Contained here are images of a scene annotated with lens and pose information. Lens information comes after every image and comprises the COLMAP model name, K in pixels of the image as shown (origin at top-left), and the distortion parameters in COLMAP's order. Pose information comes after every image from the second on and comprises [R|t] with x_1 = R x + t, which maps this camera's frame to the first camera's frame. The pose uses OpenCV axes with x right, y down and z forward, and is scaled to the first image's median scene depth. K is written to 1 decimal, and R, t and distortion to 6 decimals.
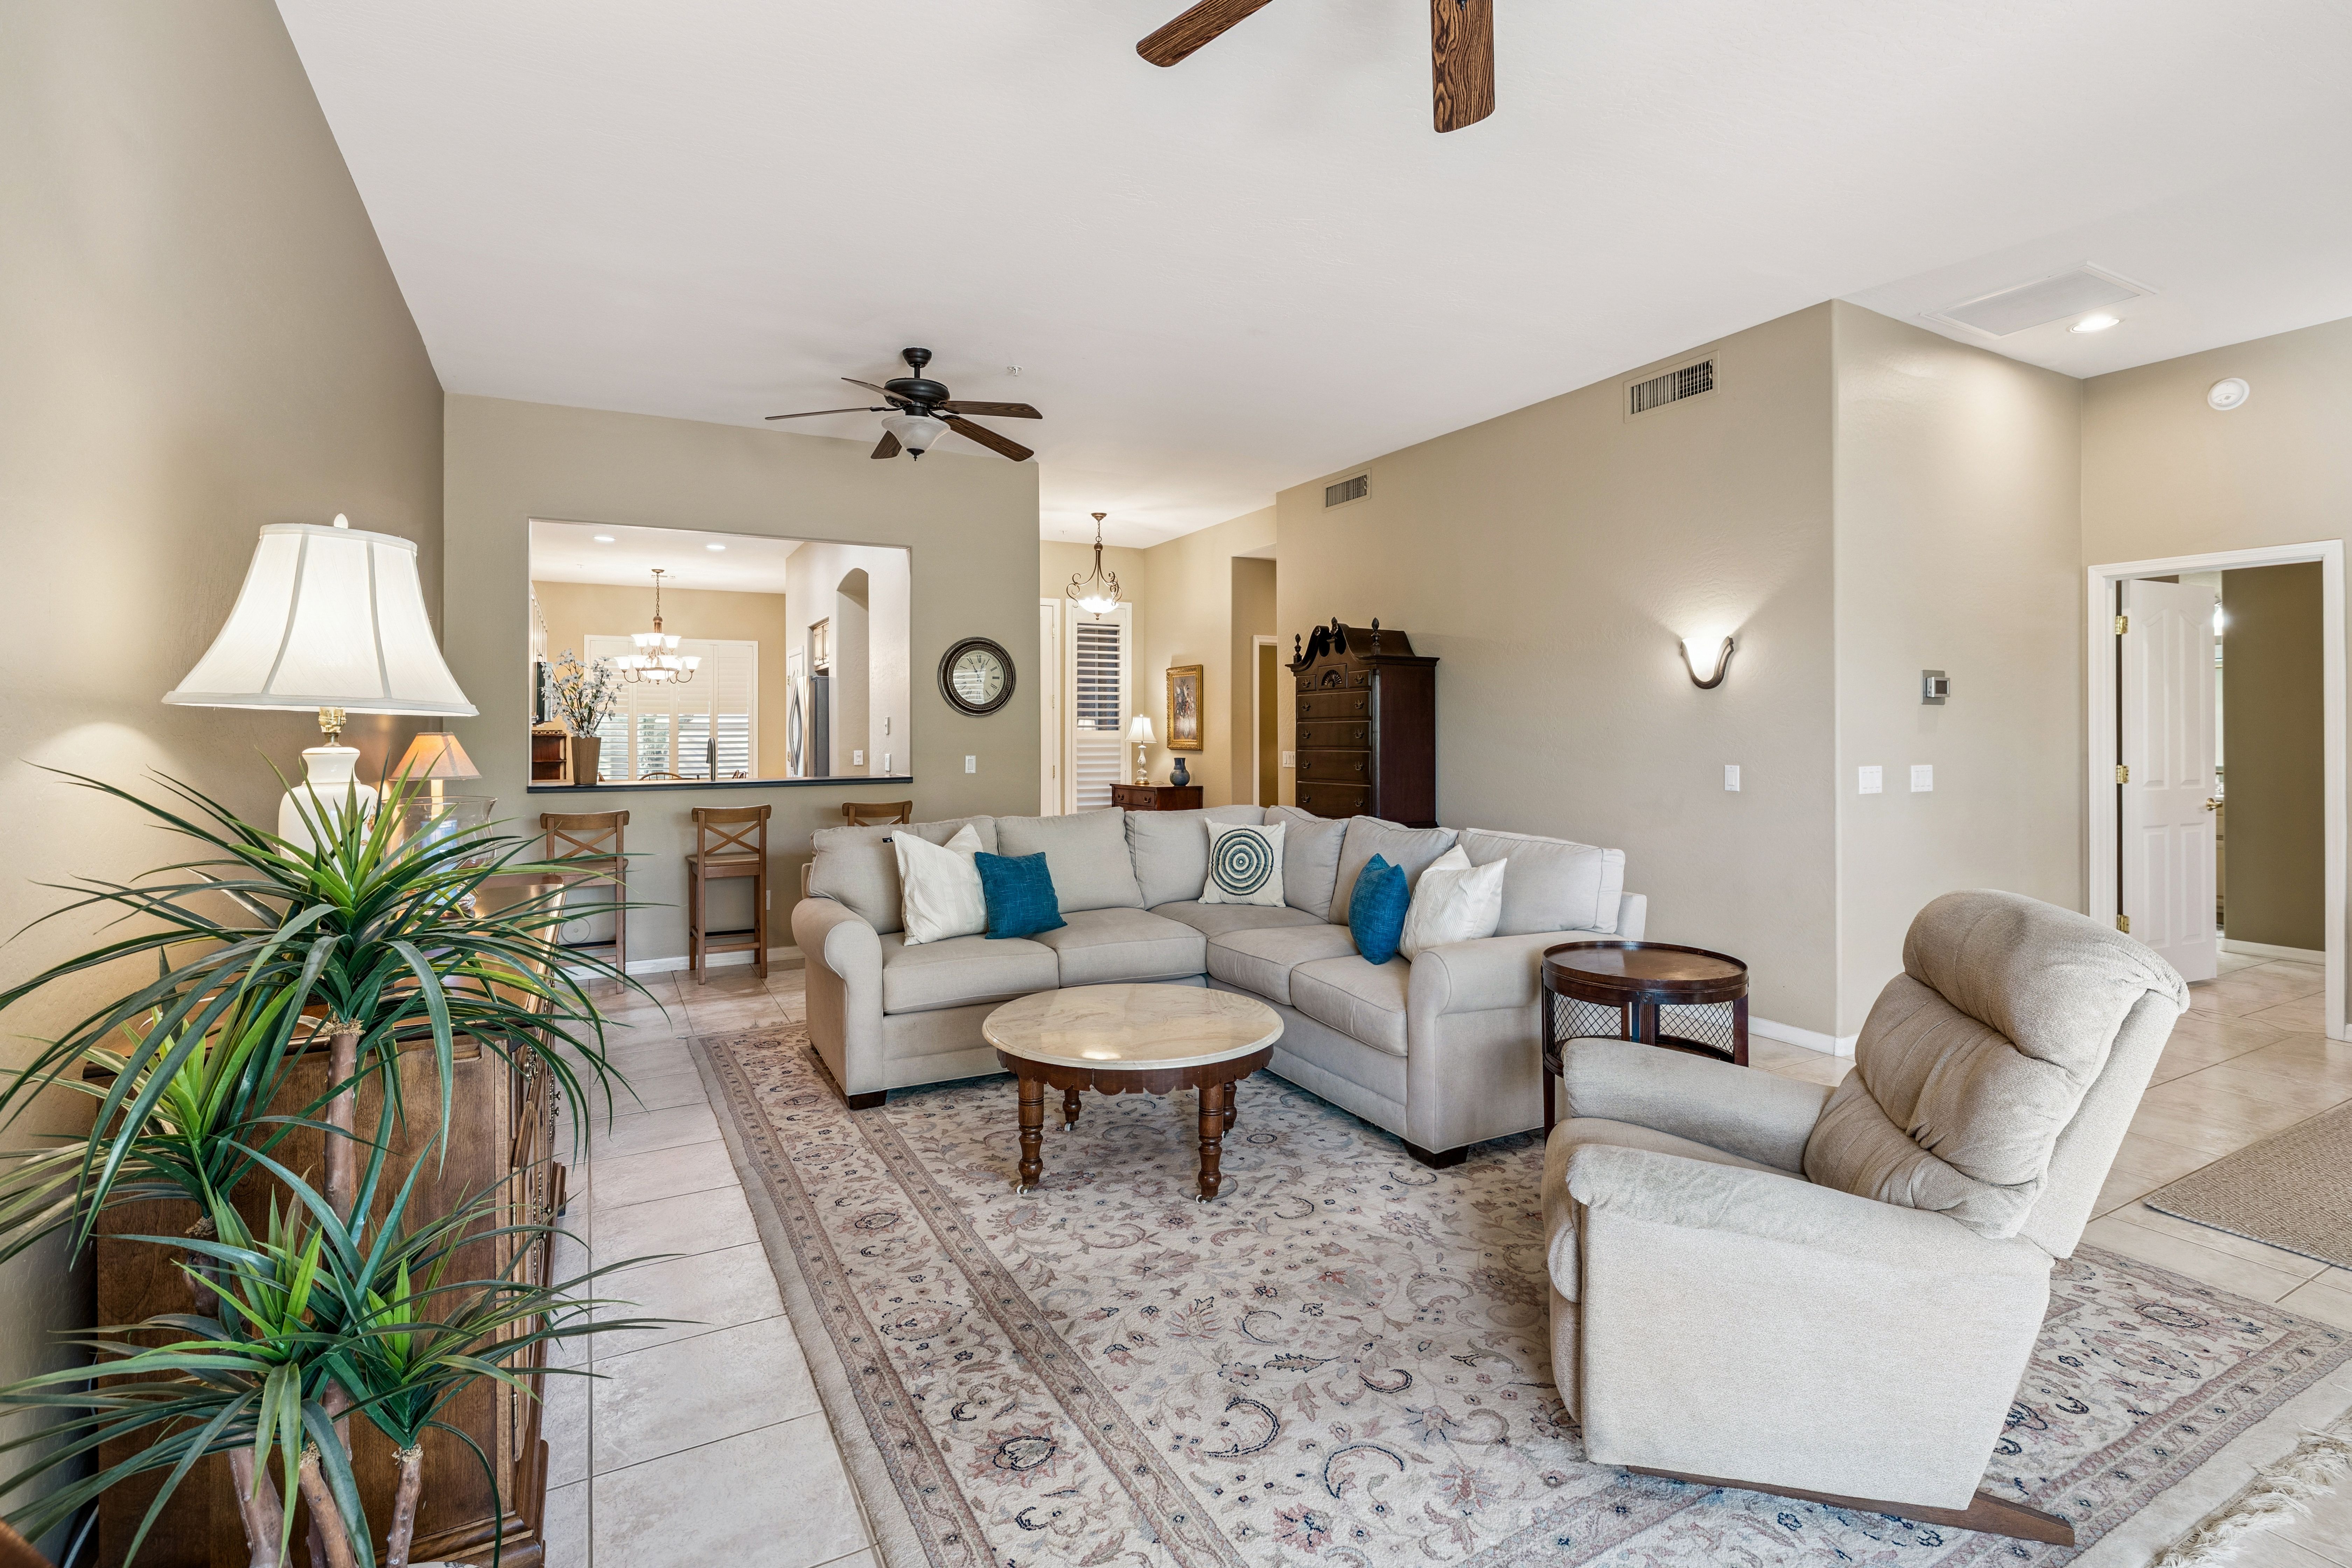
lens RADIAL K [[1064.4, 0, 1195.2], [0, 1064.4, 732.1], [0, 0, 1]] dist [-0.011273, 0.000804]
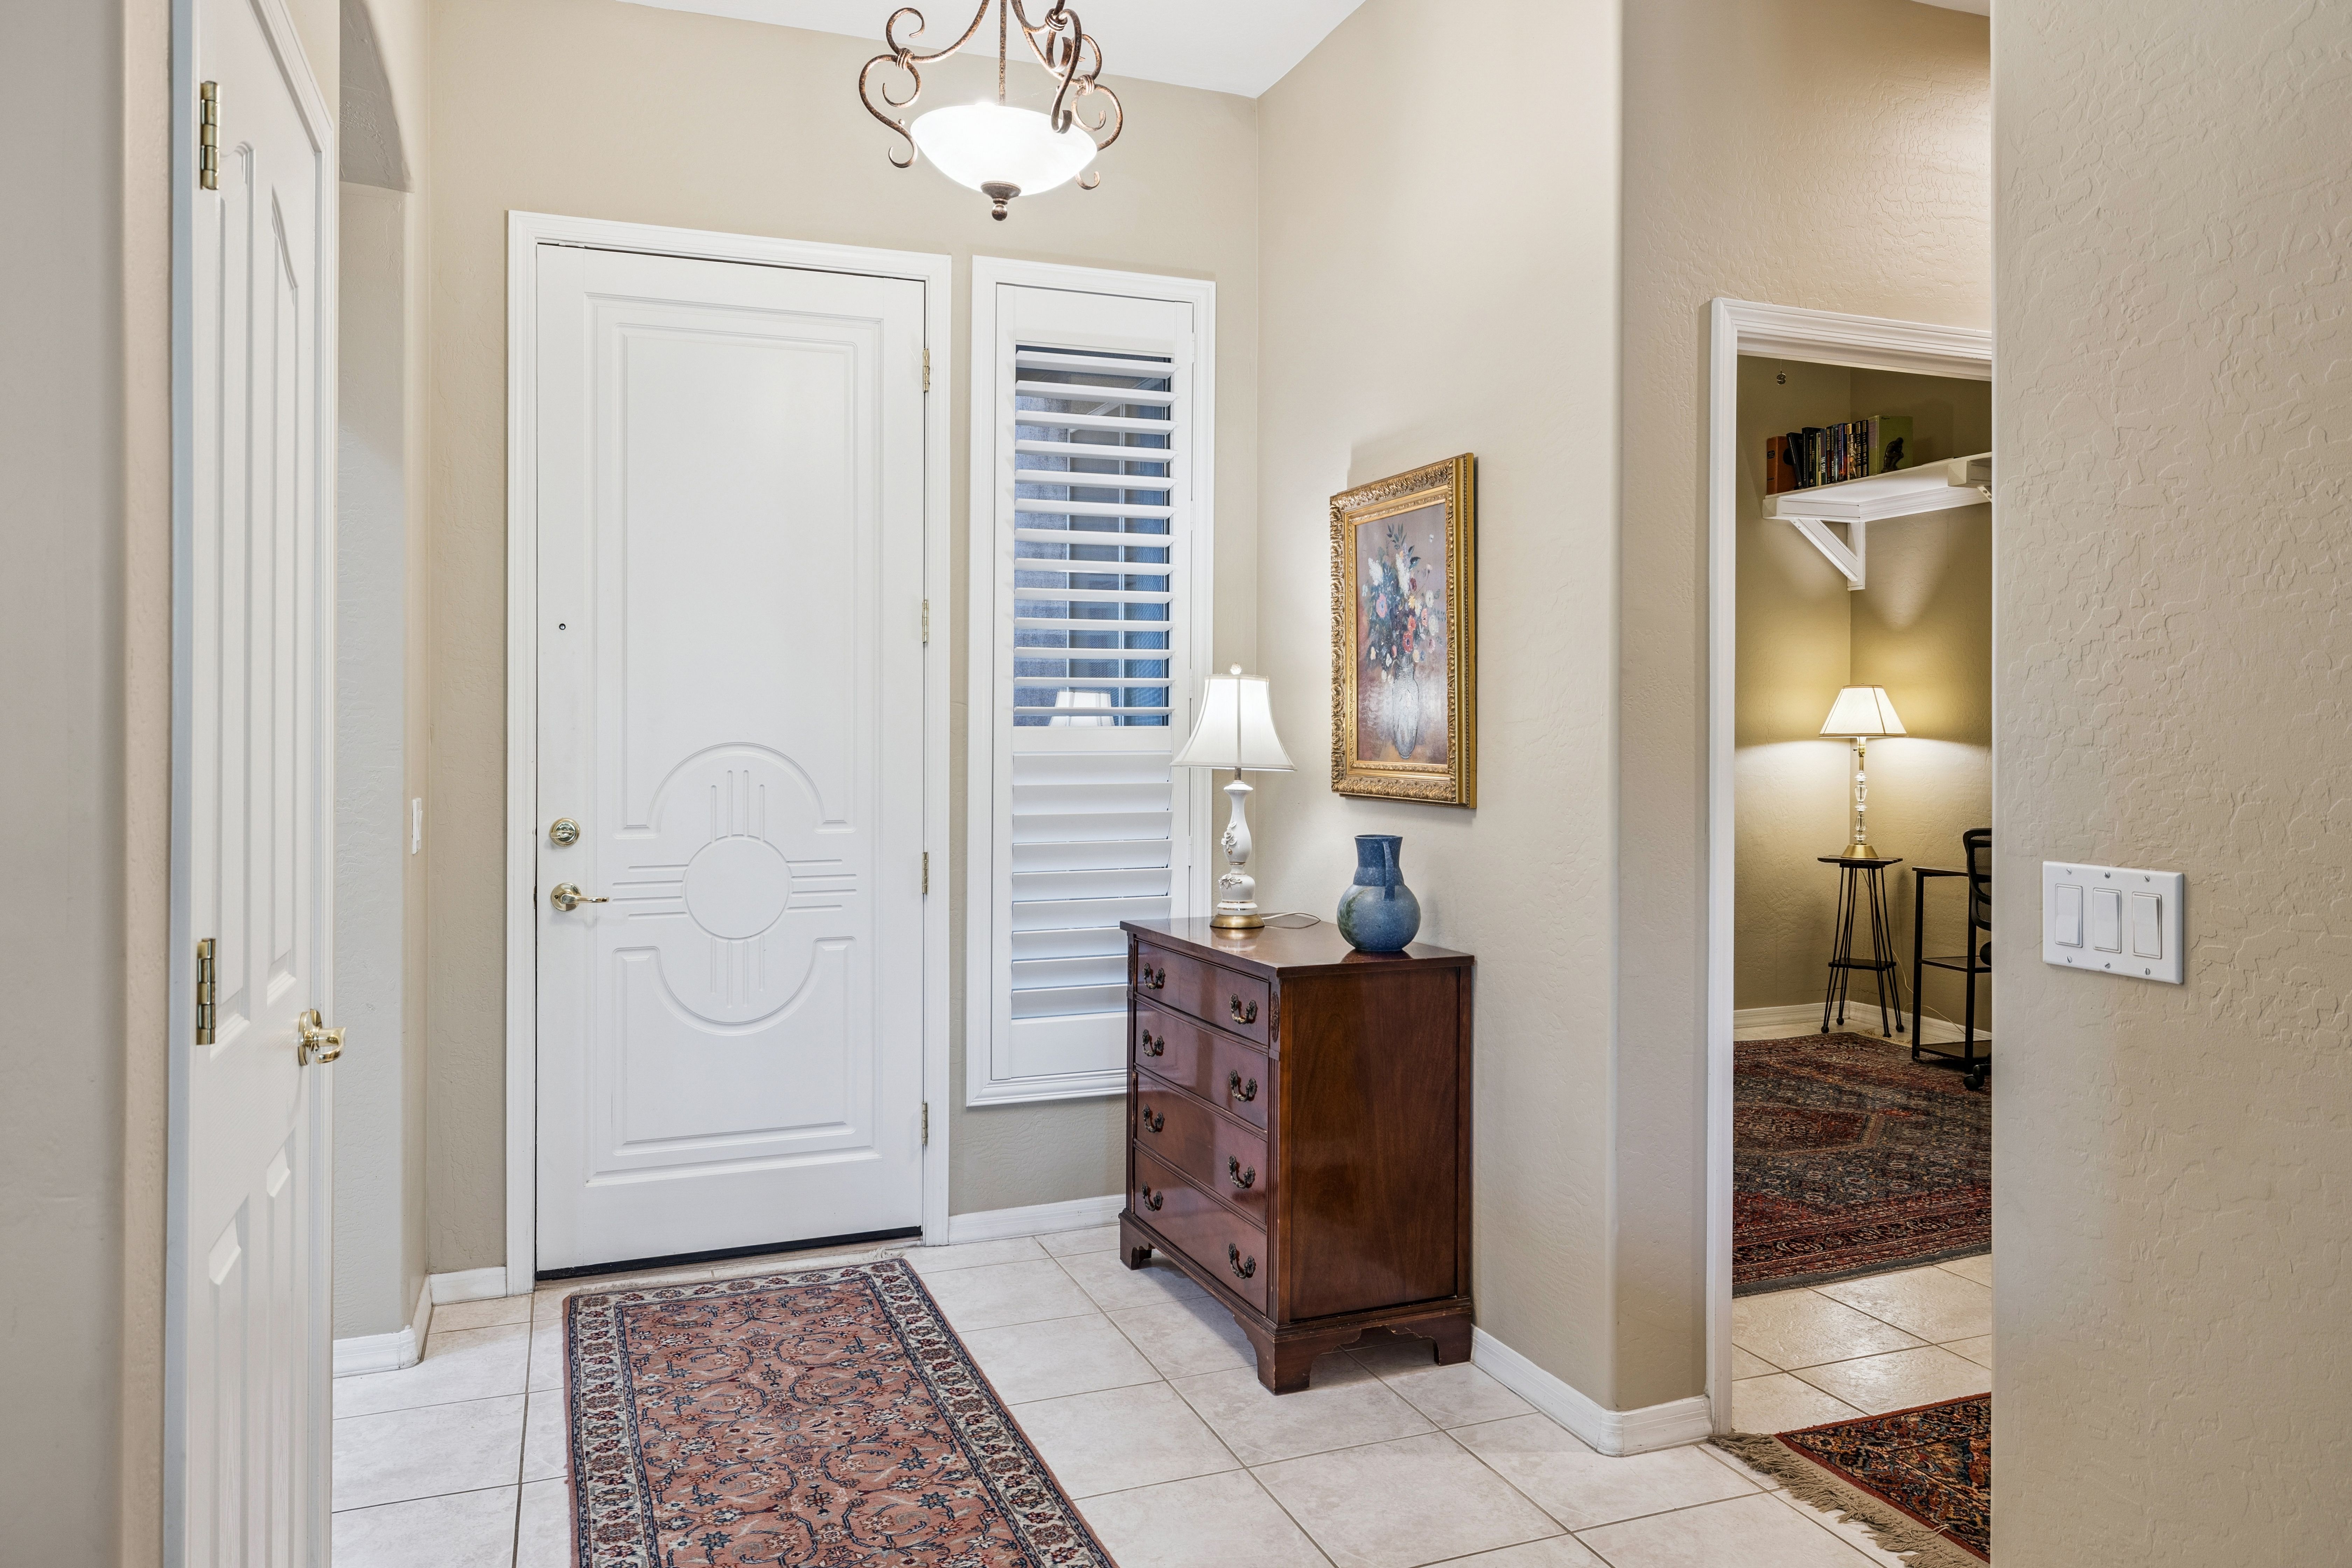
lens RADIAL K [[1562.5, 0, 1165.1], [0, 1562.5, 726.3], [0, 0, 1]] dist [0.000688, 0.001145]
pose [[0.987743, 0.004270, -0.156029, -0.007540], [-0.004322, 0.999991, 0.000004, -0.001603], [0.156027, 0.000670, 0.987753, 0.674987]]
